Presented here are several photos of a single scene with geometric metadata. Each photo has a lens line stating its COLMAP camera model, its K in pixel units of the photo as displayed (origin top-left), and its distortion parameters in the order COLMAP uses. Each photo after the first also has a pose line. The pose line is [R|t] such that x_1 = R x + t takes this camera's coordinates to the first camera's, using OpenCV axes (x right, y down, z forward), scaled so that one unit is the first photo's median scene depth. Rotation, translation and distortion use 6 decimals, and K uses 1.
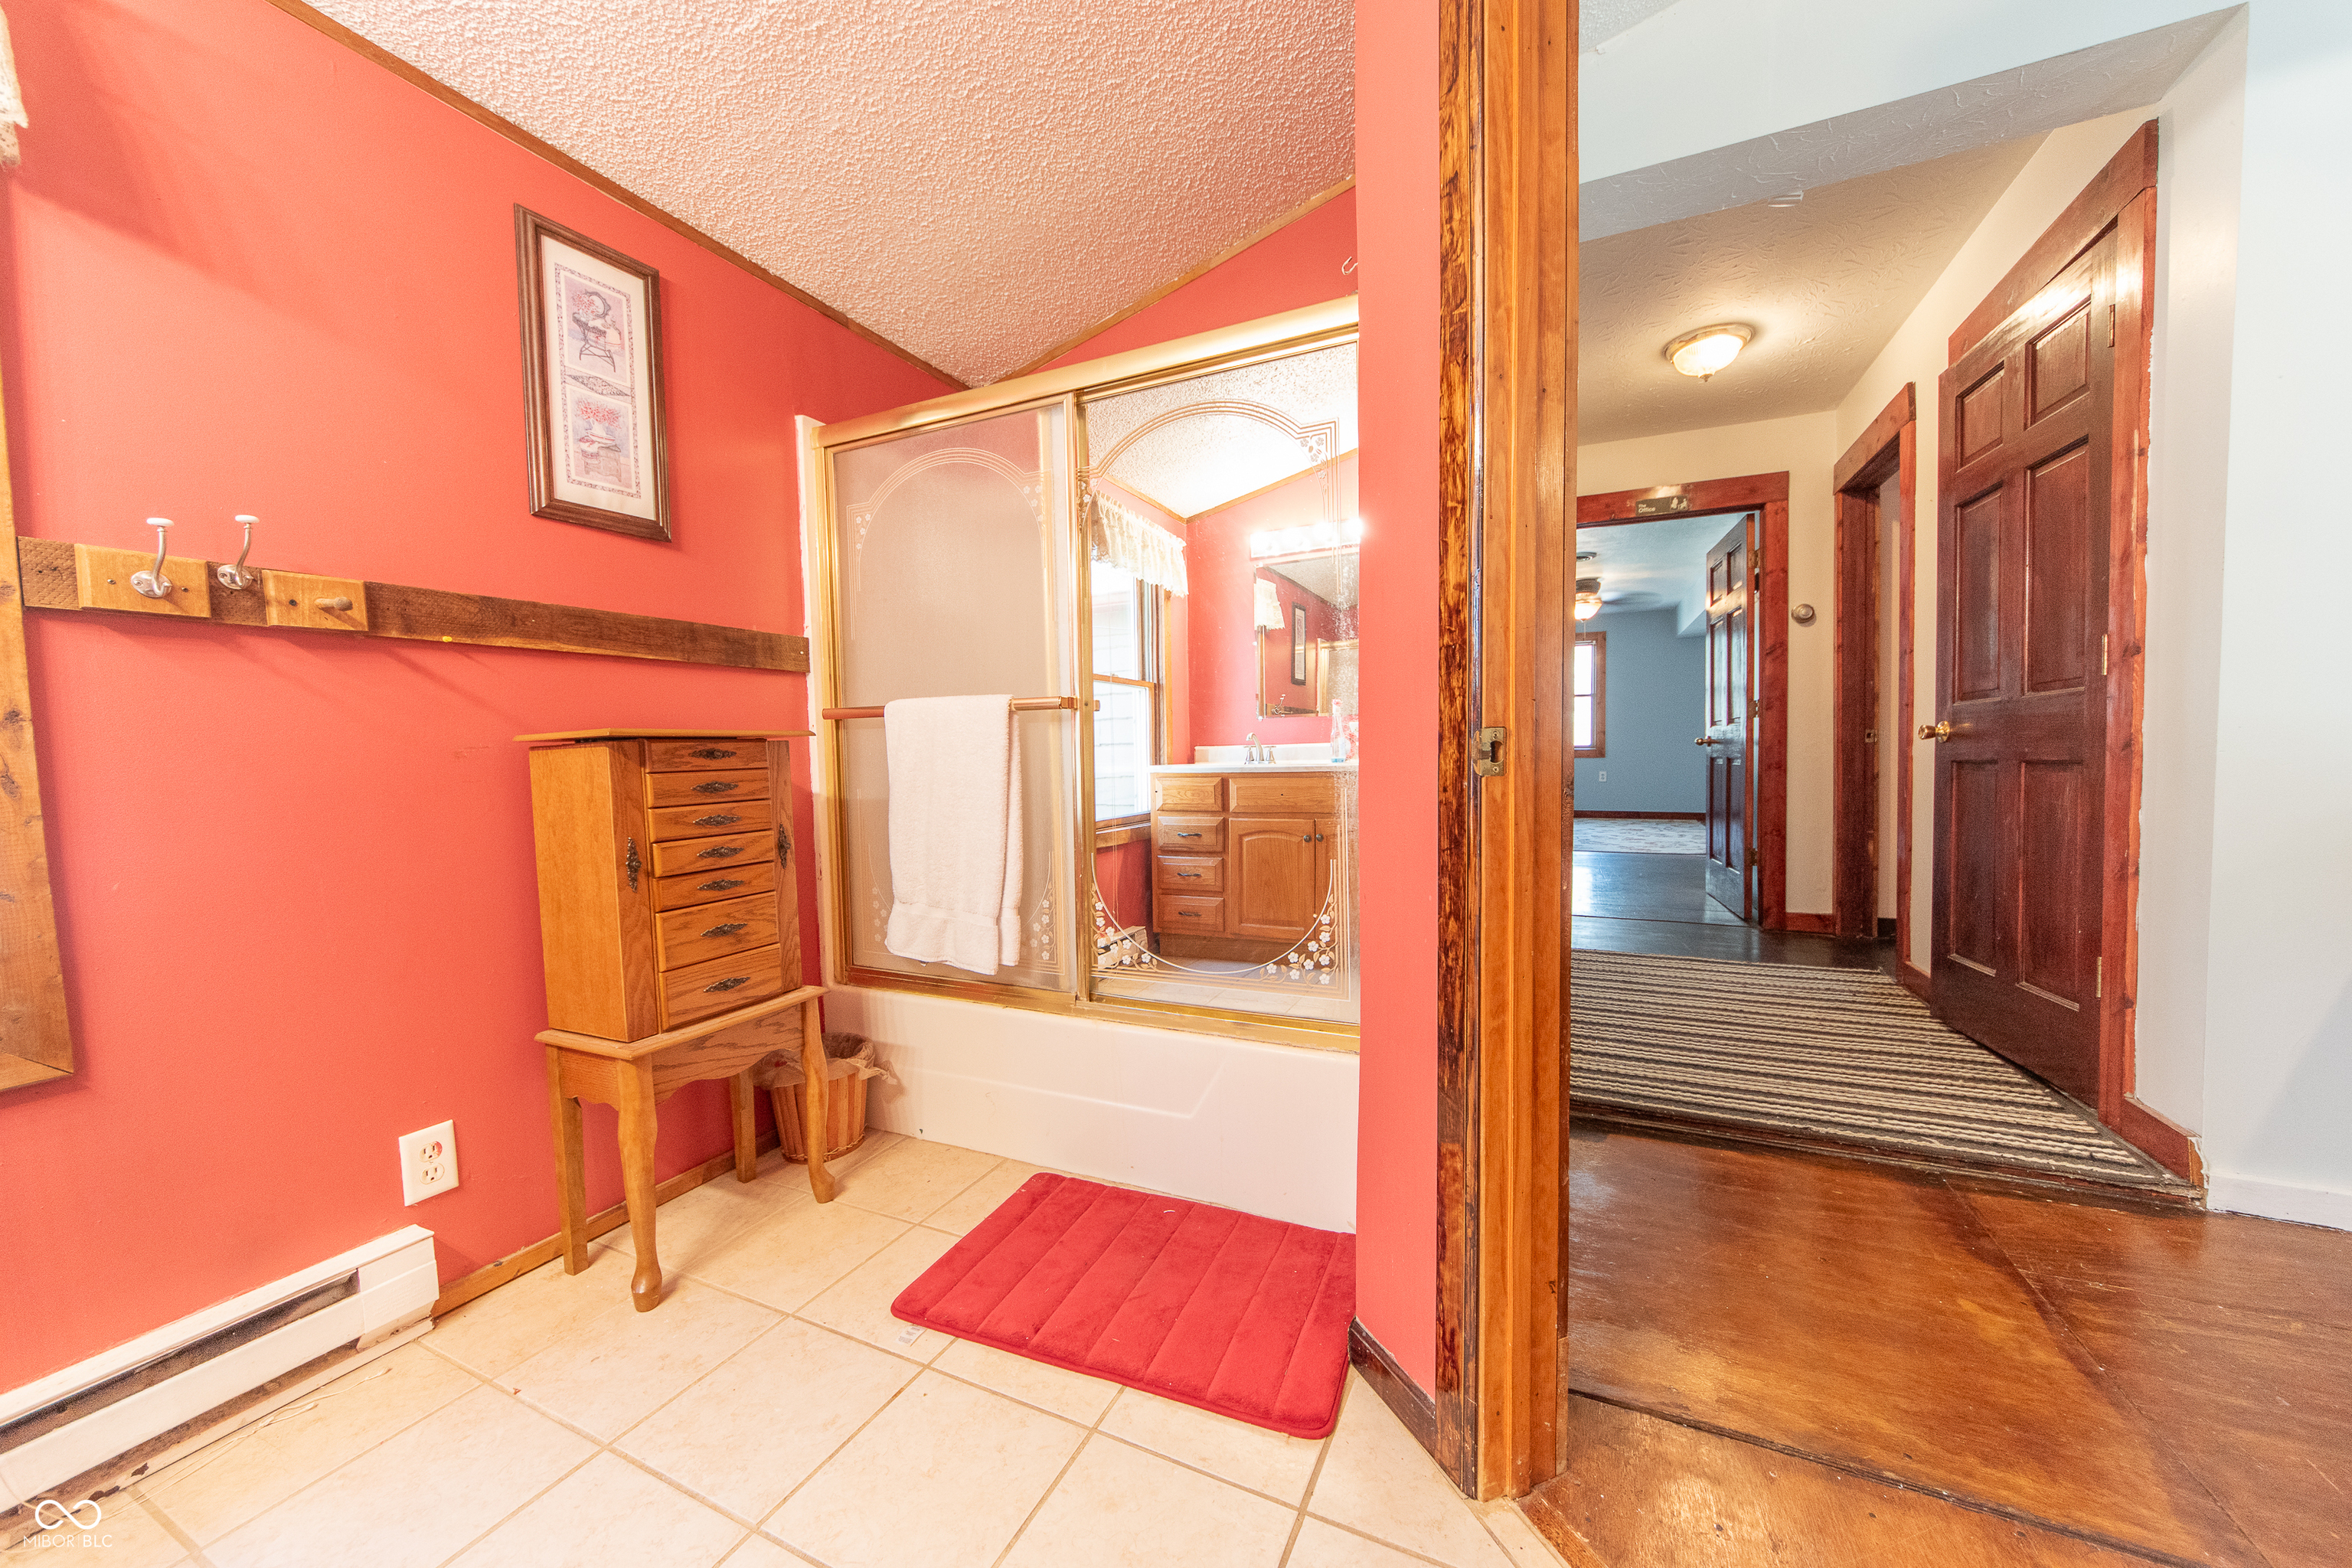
lens RADIAL K [[847.6, 0, 1181.9], [0, 847.6, 783.9], [0, 0, 1]] dist [0.006125, -0.000268]
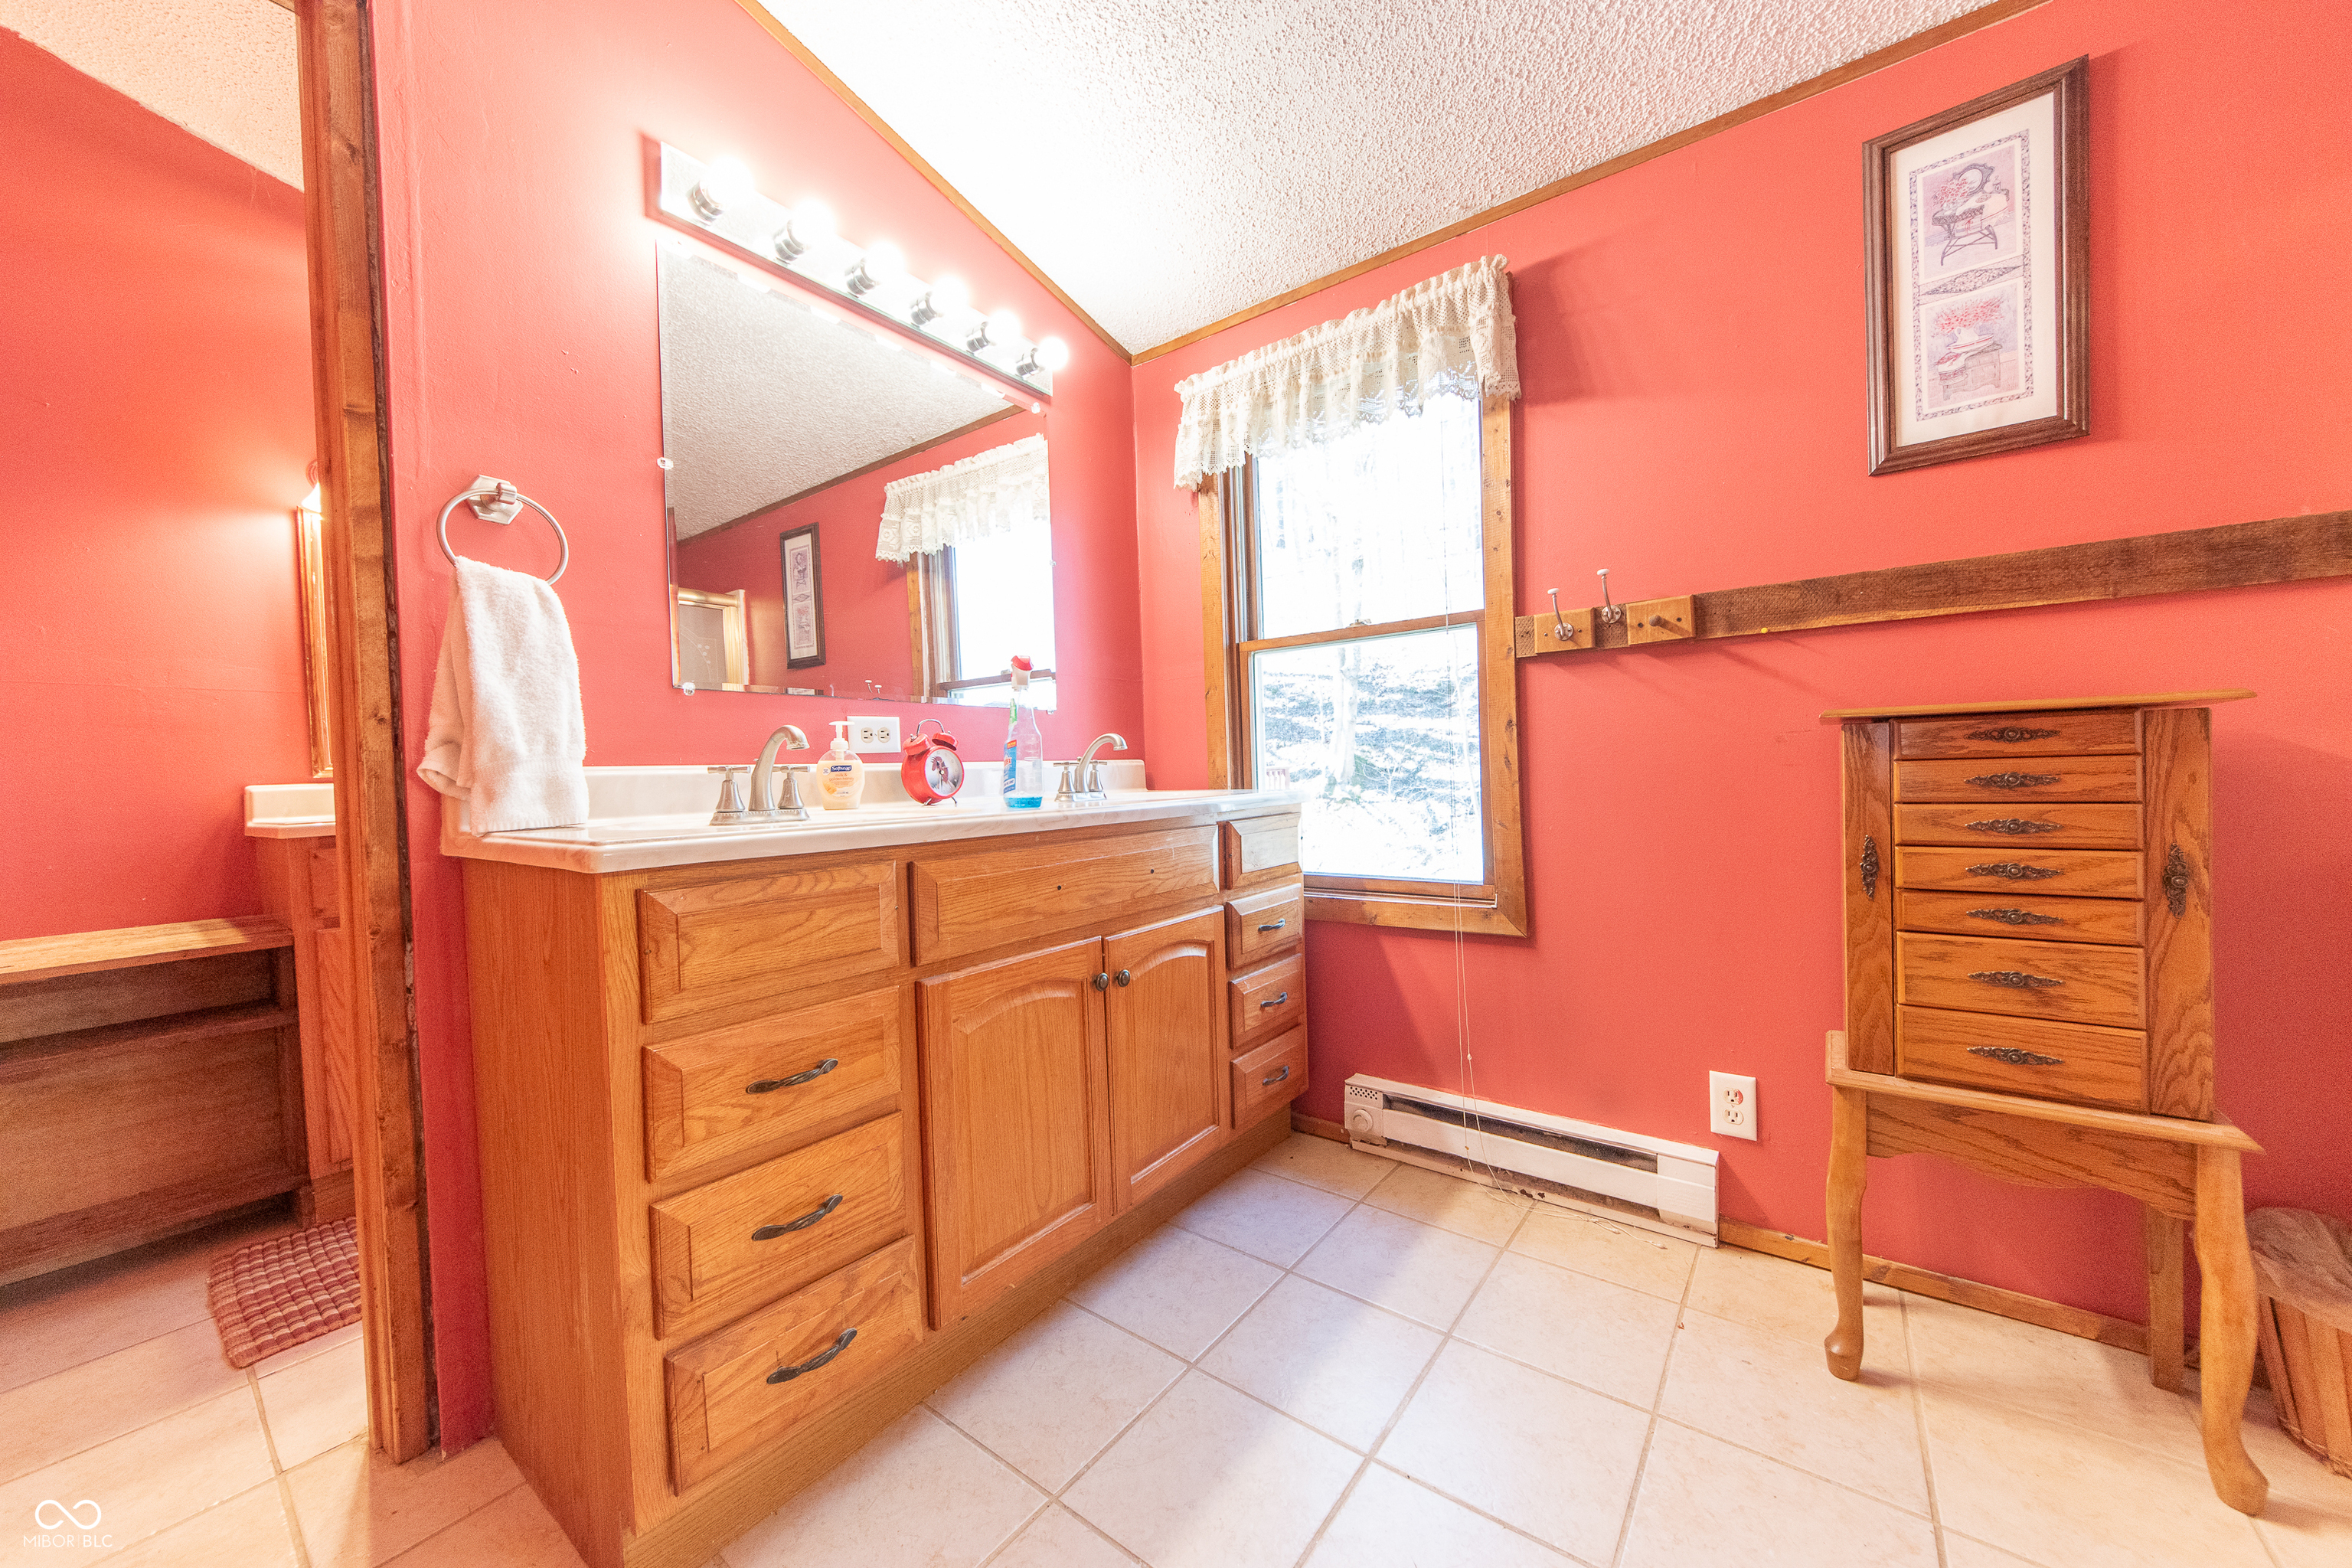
lens RADIAL K [[847.6, 0, 1179.3], [0, 847.6, 784.4], [0, 0, 1]] dist [0.006125, -0.000268]
pose [[-0.192694, 0.048525, -0.980058, 0.318554], [-0.009220, 0.998643, 0.051258, -0.025276], [0.981216, 0.018914, -0.191985, 0.479253]]
